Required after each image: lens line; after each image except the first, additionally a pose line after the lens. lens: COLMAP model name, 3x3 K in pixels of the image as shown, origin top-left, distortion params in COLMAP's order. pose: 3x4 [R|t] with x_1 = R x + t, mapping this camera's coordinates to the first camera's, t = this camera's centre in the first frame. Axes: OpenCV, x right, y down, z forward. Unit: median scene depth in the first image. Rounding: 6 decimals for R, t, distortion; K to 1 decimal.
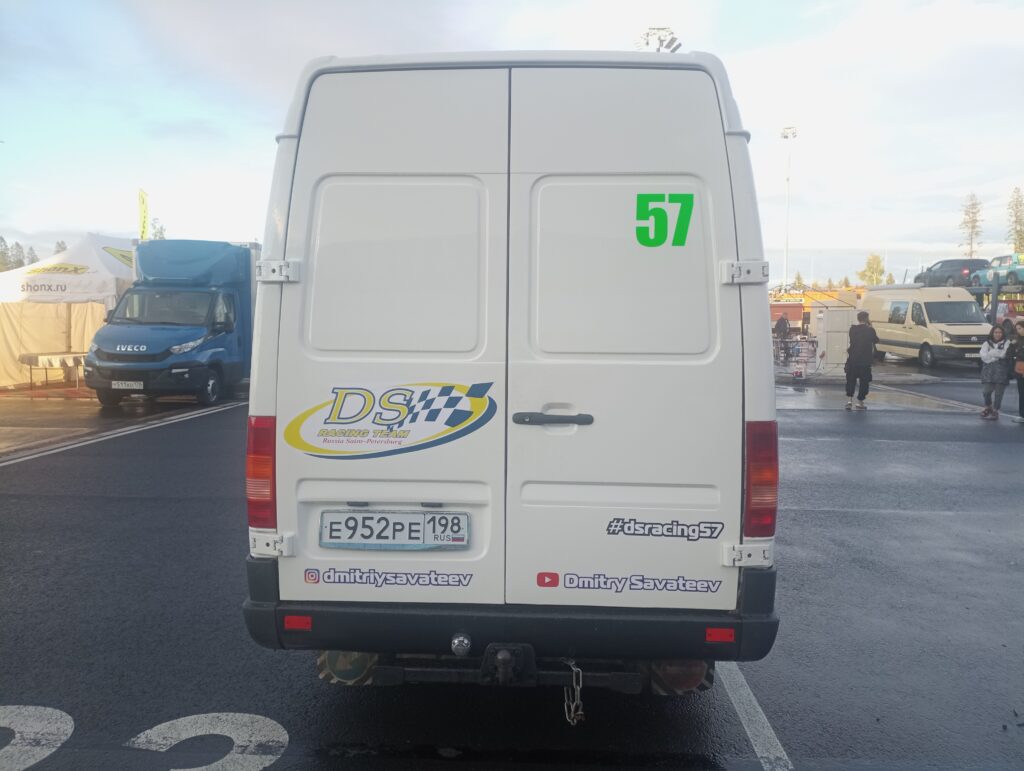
lens RADIAL K [[759.7, 0, 512.0], [0, 759.7, 385.5], [0, 0, 1]] dist [0.101078, -0.135135]
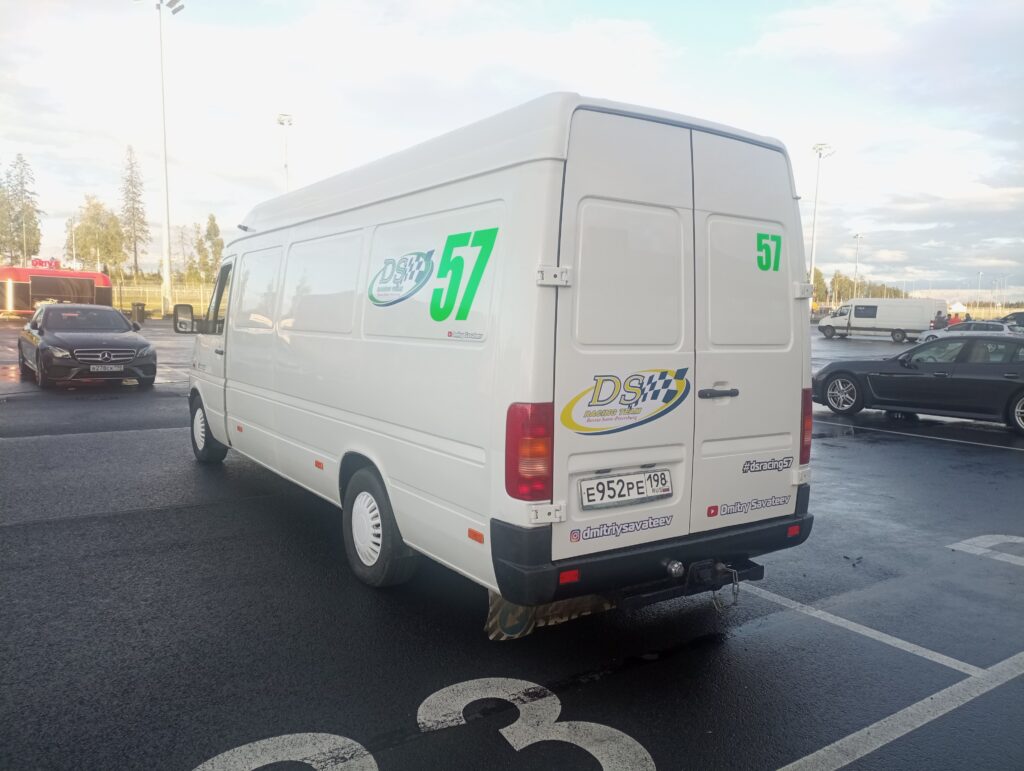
lens RADIAL K [[759.7, 0, 512.0], [0, 759.7, 385.5], [0, 0, 1]] dist [0.101078, -0.135135]
pose [[0.800513, -0.040483, 0.597947, -1.053220], [0.027248, 0.999143, 0.031168, -0.022705], [-0.598696, -0.008658, 0.800930, 0.121972]]
